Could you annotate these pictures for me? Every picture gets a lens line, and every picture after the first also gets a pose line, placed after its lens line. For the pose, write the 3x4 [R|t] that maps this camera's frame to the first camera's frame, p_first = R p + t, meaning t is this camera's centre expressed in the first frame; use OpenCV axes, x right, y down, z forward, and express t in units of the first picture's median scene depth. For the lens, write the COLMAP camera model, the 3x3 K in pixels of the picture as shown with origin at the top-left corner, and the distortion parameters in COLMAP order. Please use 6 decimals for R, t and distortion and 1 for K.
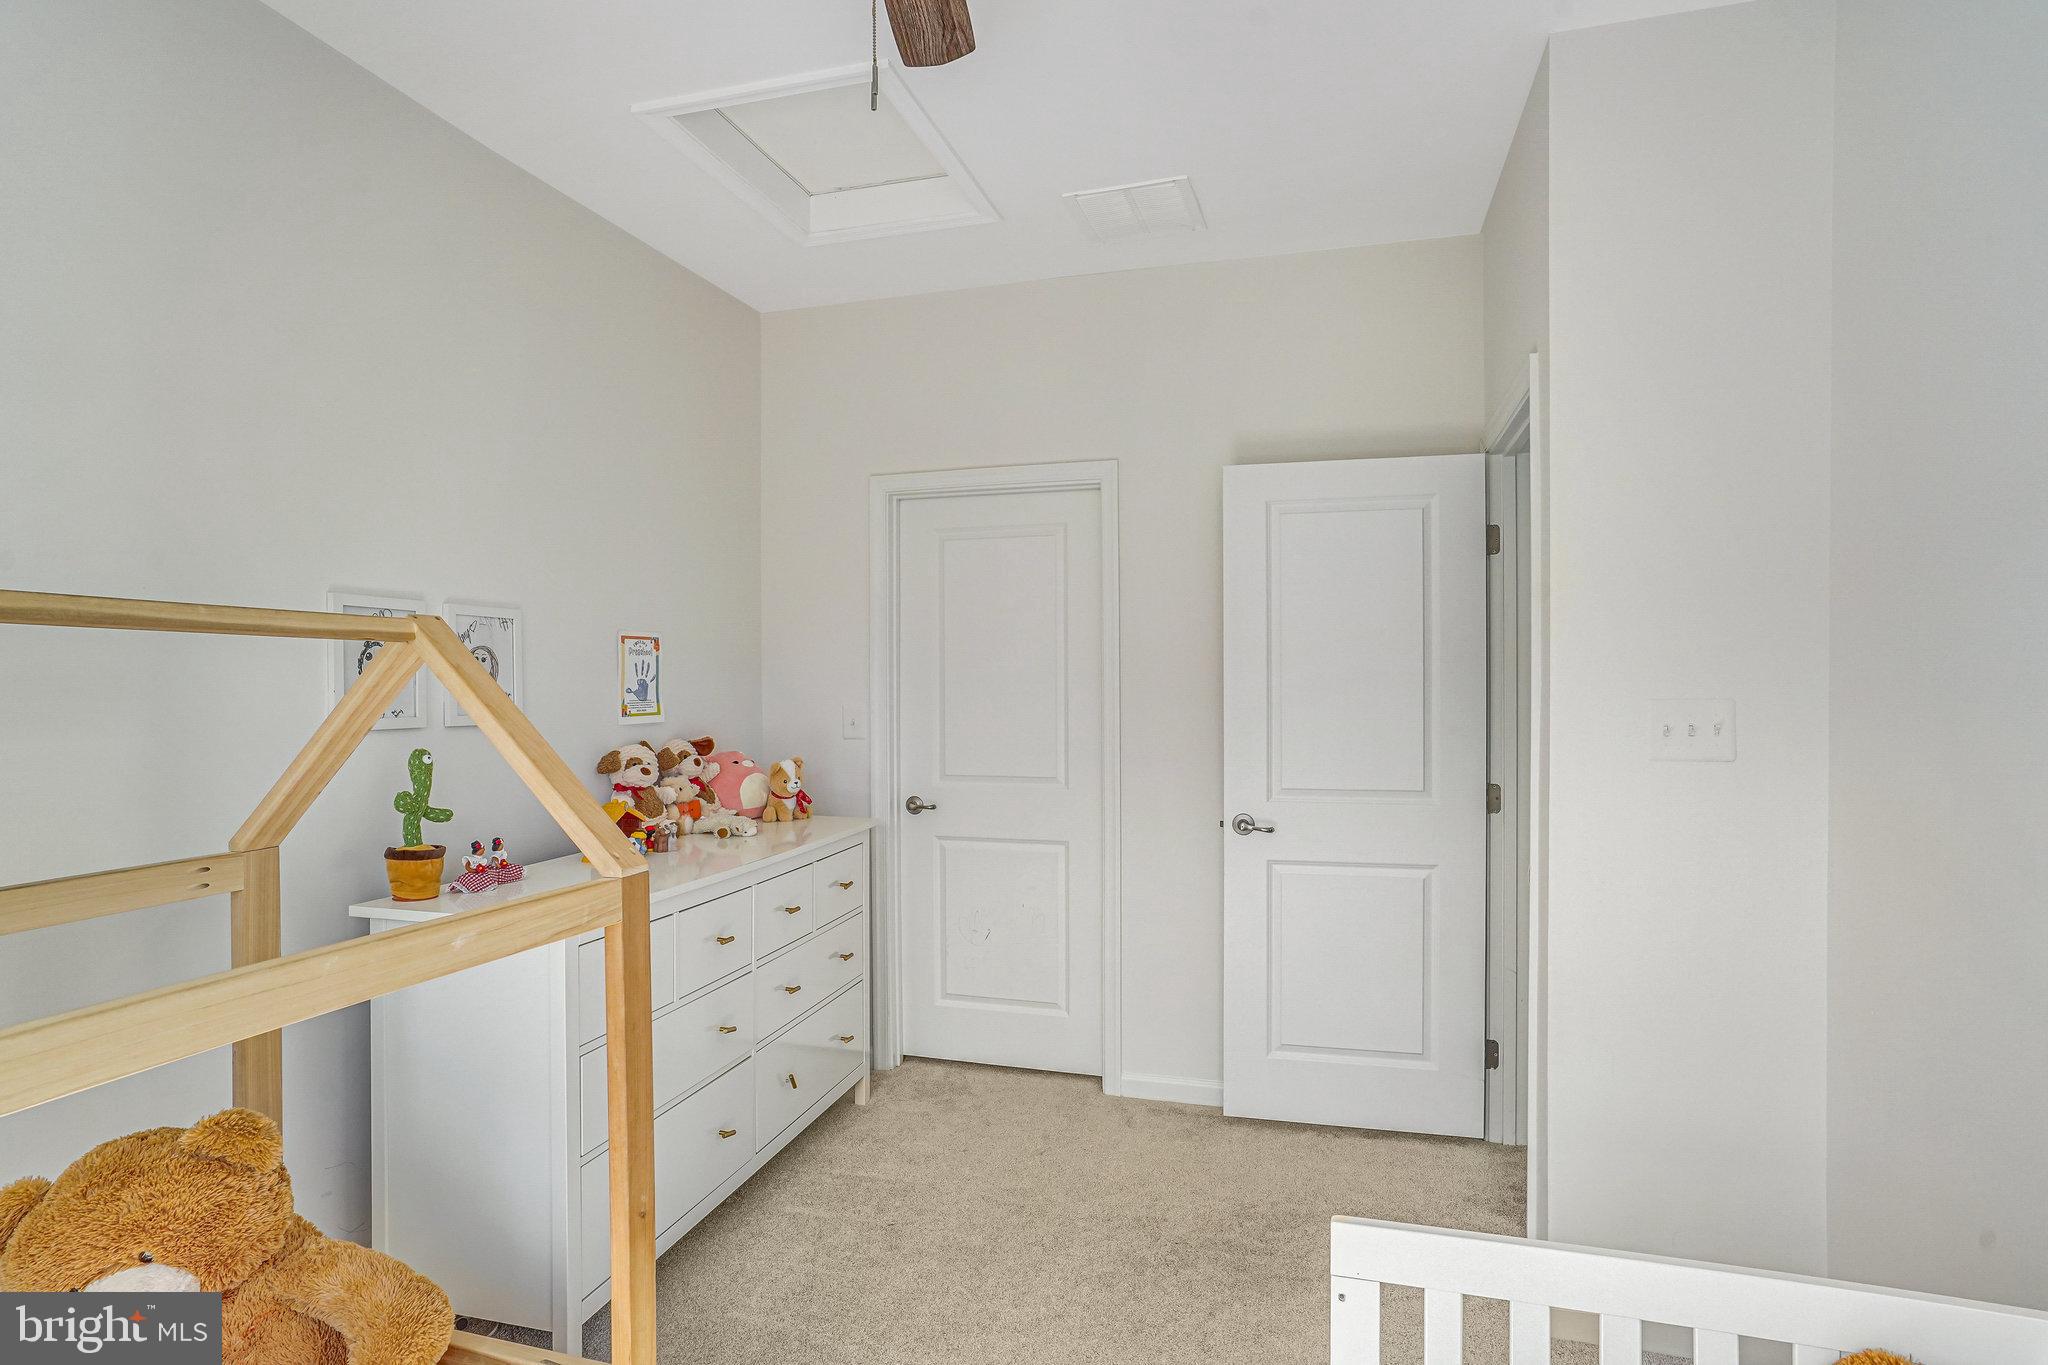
lens RADIAL K [[1076.6, 0, 1024.0], [0, 1076.6, 682.5], [0, 0, 1]] dist [-0.054060, 0.032244]
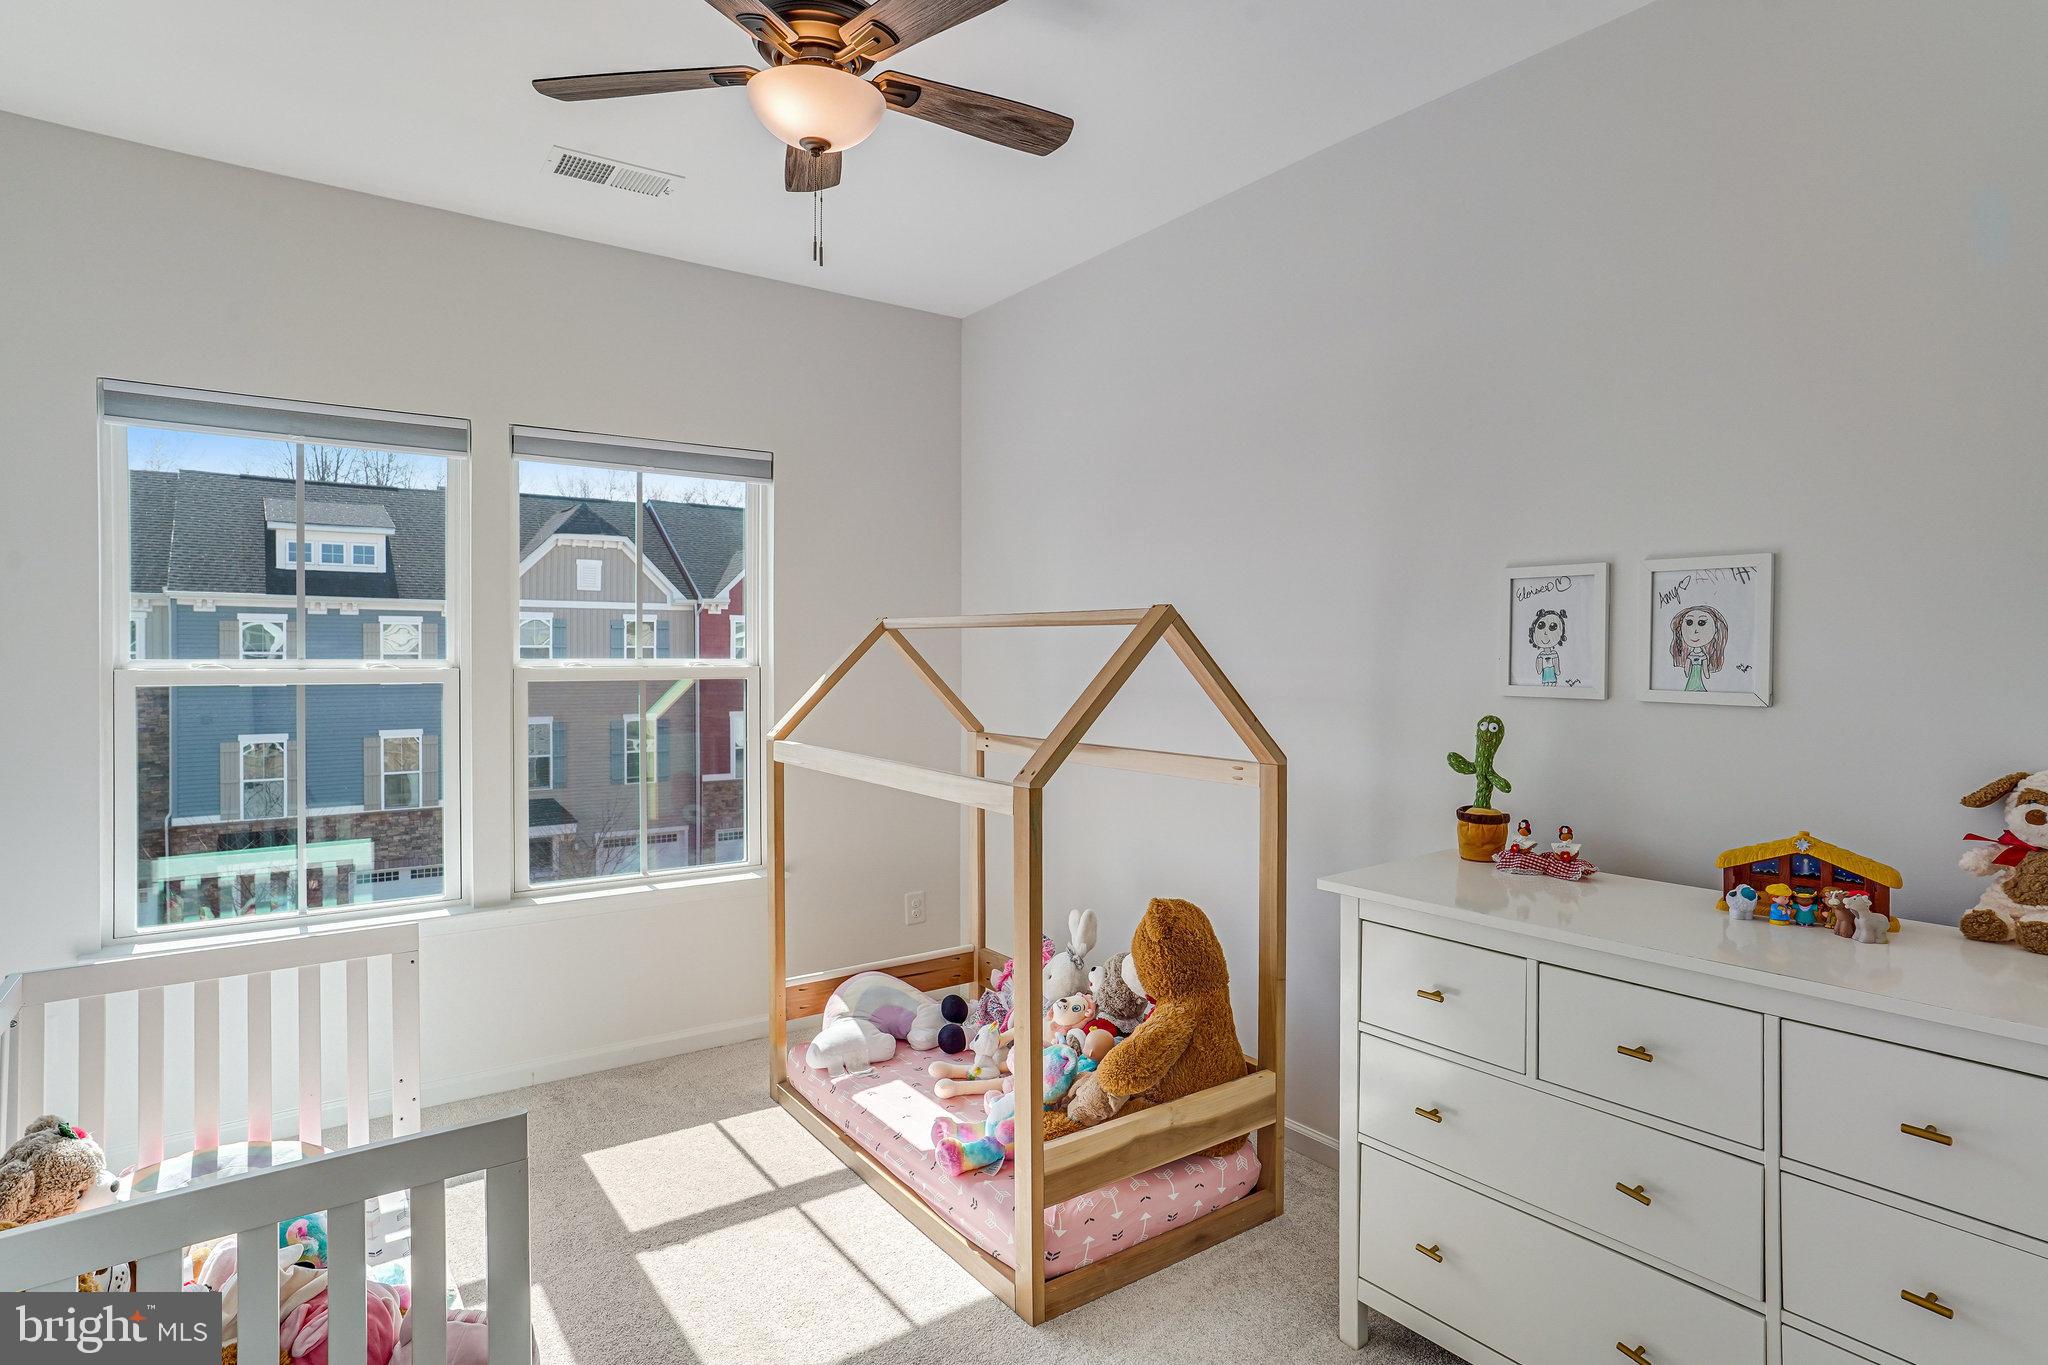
lens RADIAL K [[1076.6, 0, 1024.0], [0, 1076.6, 682.5], [0, 0, 1]] dist [-0.054060, 0.032244]
pose [[-0.615704, 0.018723, -0.787755, 0.475670], [-0.003737, 0.999637, 0.026680, 0.004513], [0.787969, 0.019371, -0.615411, 1.178076]]
